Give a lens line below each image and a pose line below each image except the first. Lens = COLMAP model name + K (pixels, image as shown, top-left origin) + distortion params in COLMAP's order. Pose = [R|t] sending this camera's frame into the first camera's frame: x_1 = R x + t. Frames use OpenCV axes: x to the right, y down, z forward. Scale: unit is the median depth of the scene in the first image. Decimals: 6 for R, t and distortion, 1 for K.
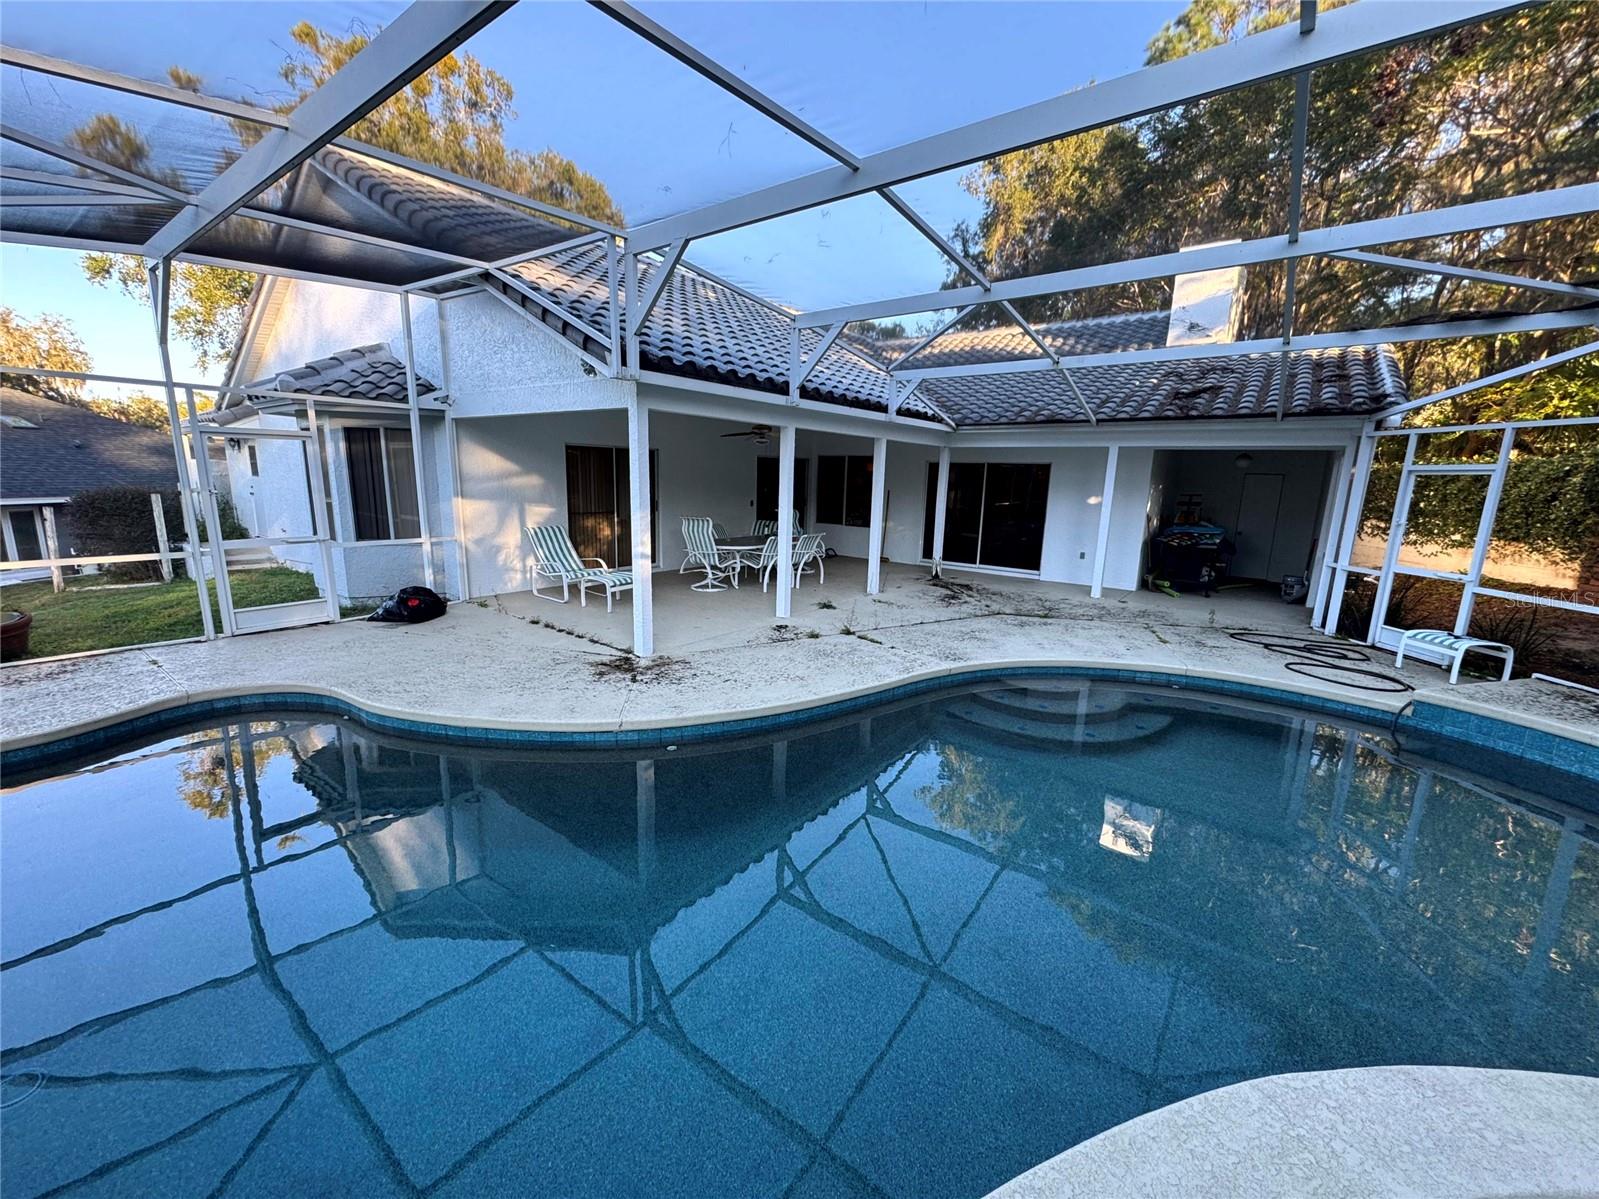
lens RADIAL K [[634.7, 0, 797.6], [0, 634.7, 598.0], [0, 0, 1]] dist [-0.001943, -0.000190]
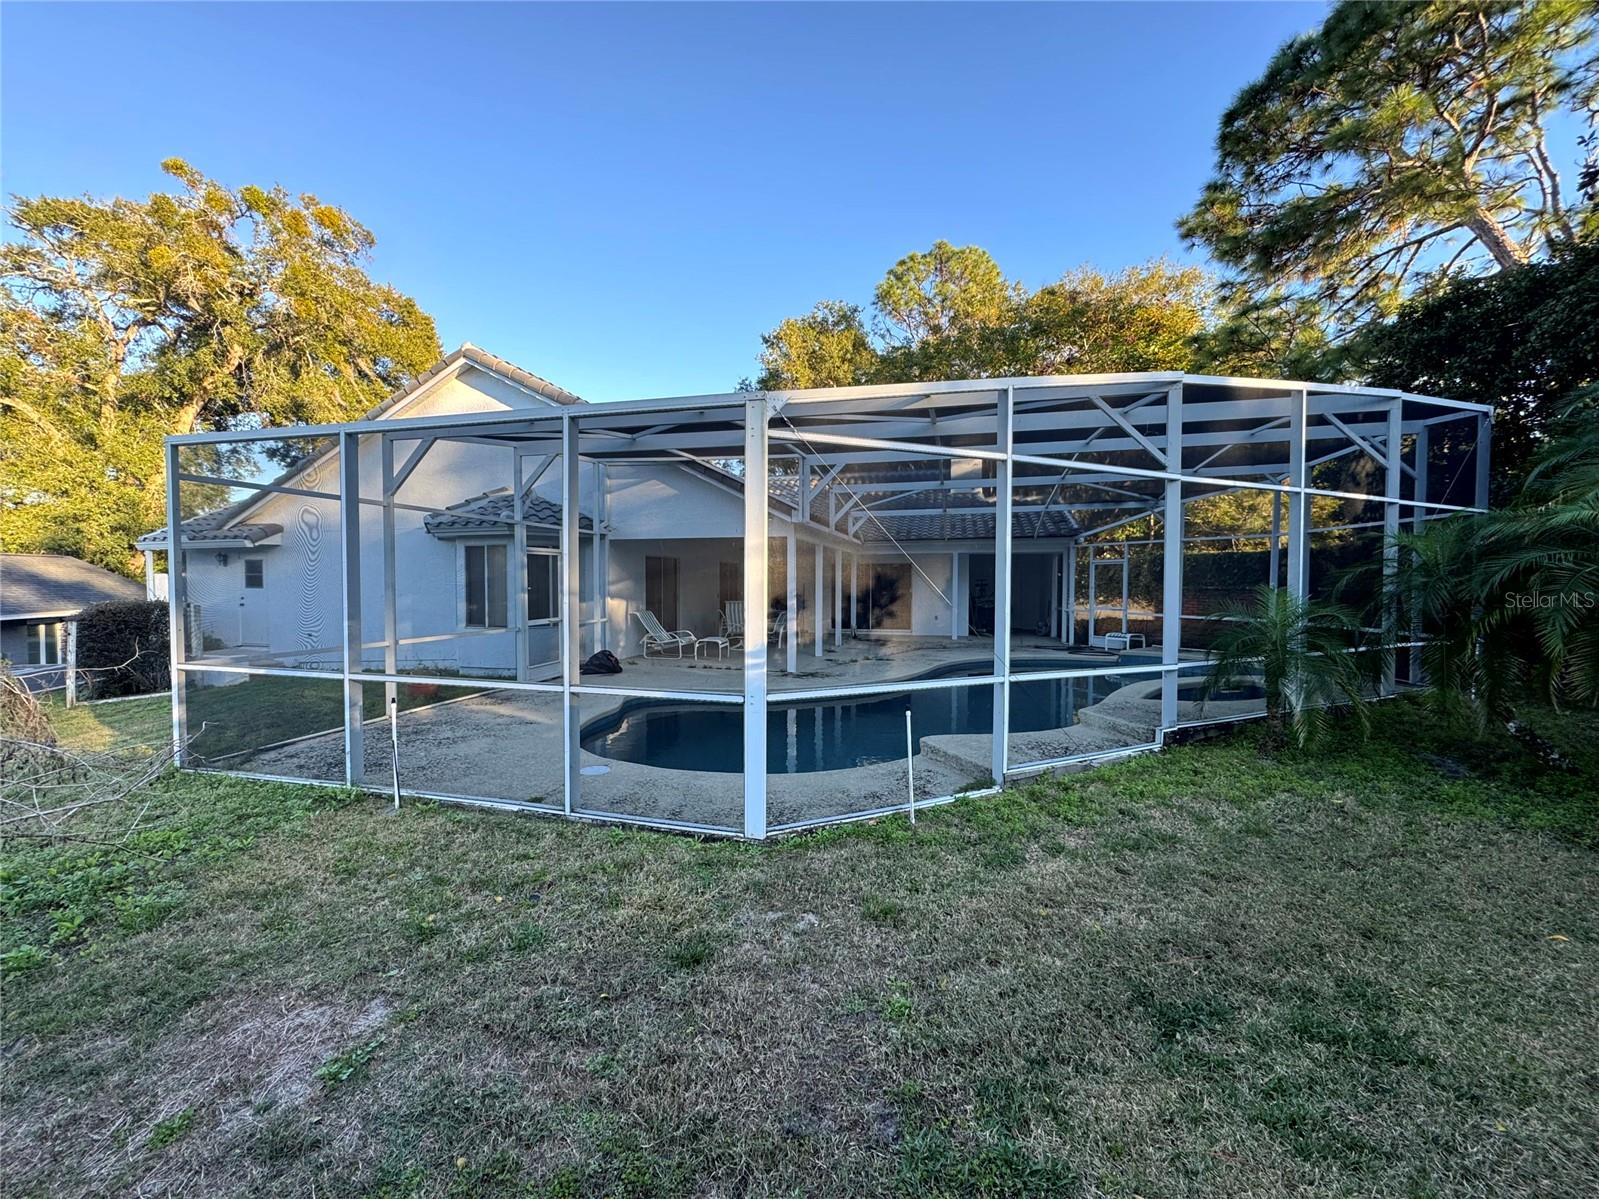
lens RADIAL K [[634.7, 0, 793.6], [0, 634.7, 600.1], [0, 0, 1]] dist [-0.001943, -0.000190]
pose [[0.922042, -0.038584, 0.385162, -0.755947], [0.098972, 0.985445, -0.138213, 0.112457], [-0.374223, 0.165558, 0.912441, -0.532249]]
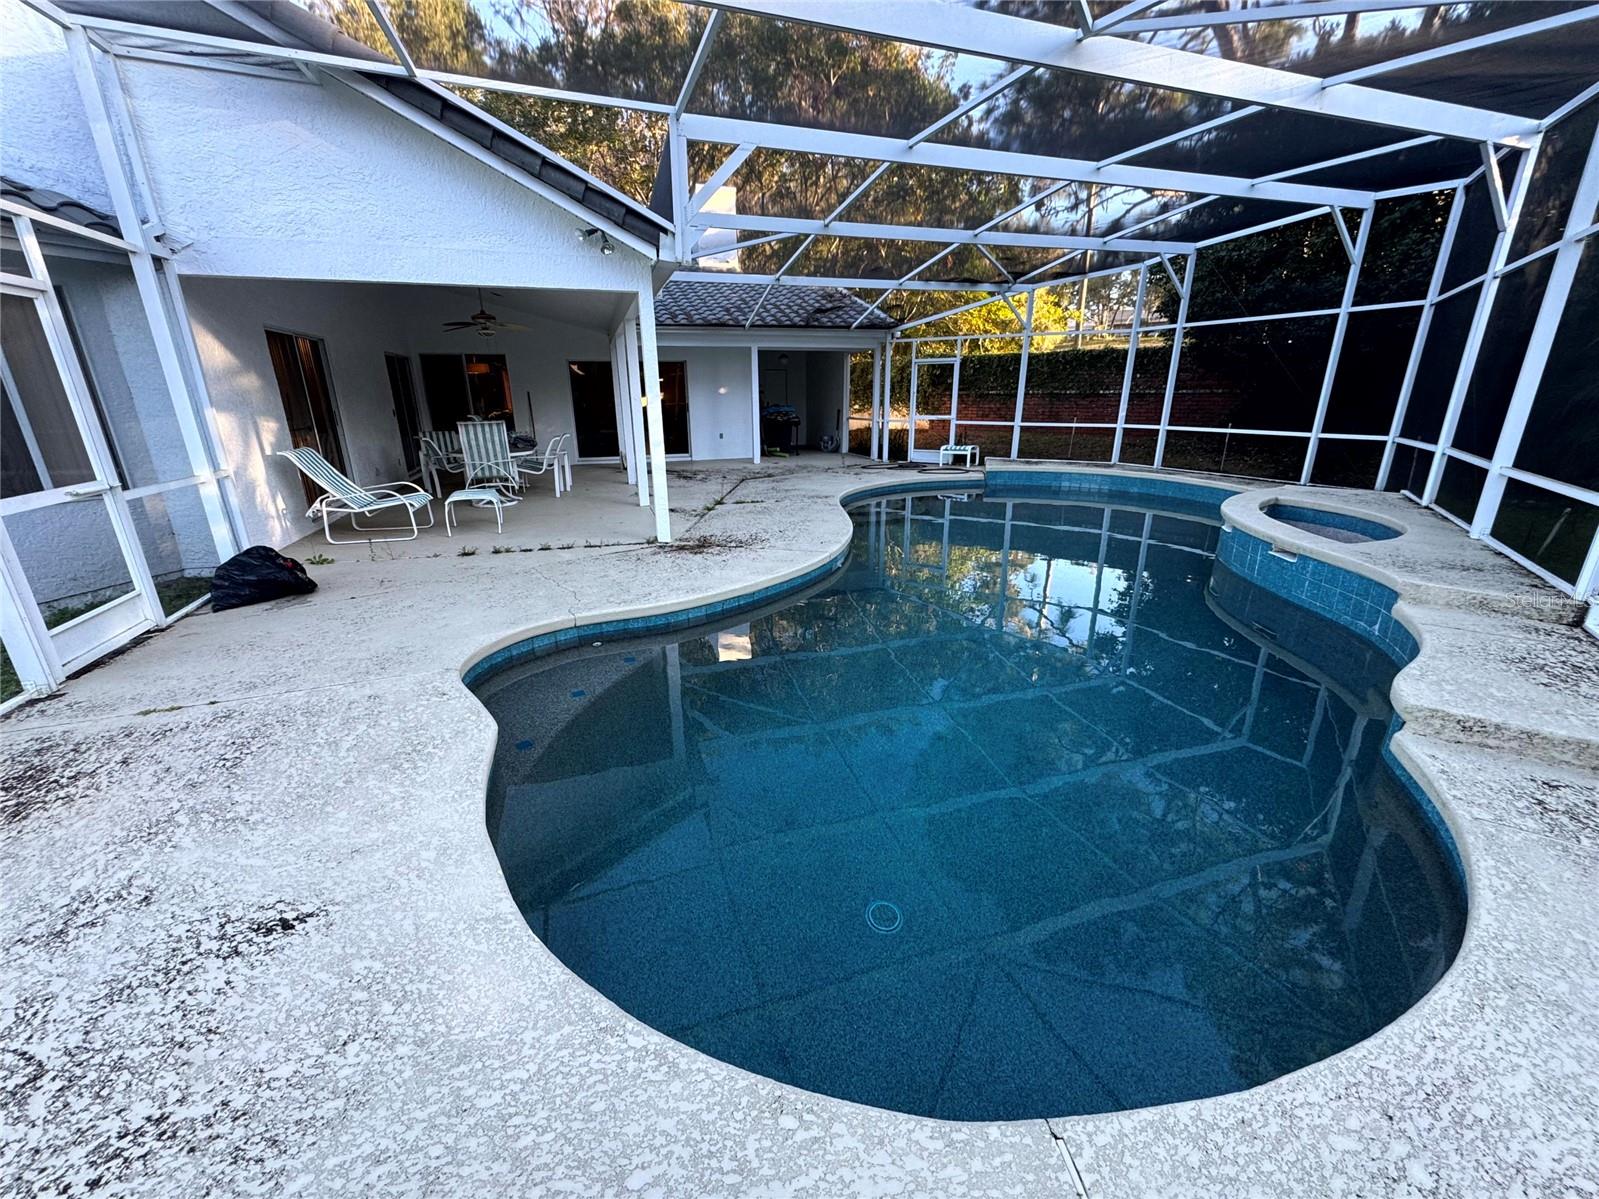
lens RADIAL K [[634.7, 0, 797.4], [0, 634.7, 602.3], [0, 0, 1]] dist [-0.001943, -0.000190]
pose [[0.568526, -0.287932, 0.770632, -0.800822], [0.178773, 0.957605, 0.225903, -0.010311], [-0.803006, 0.009337, 0.595898, 0.164533]]
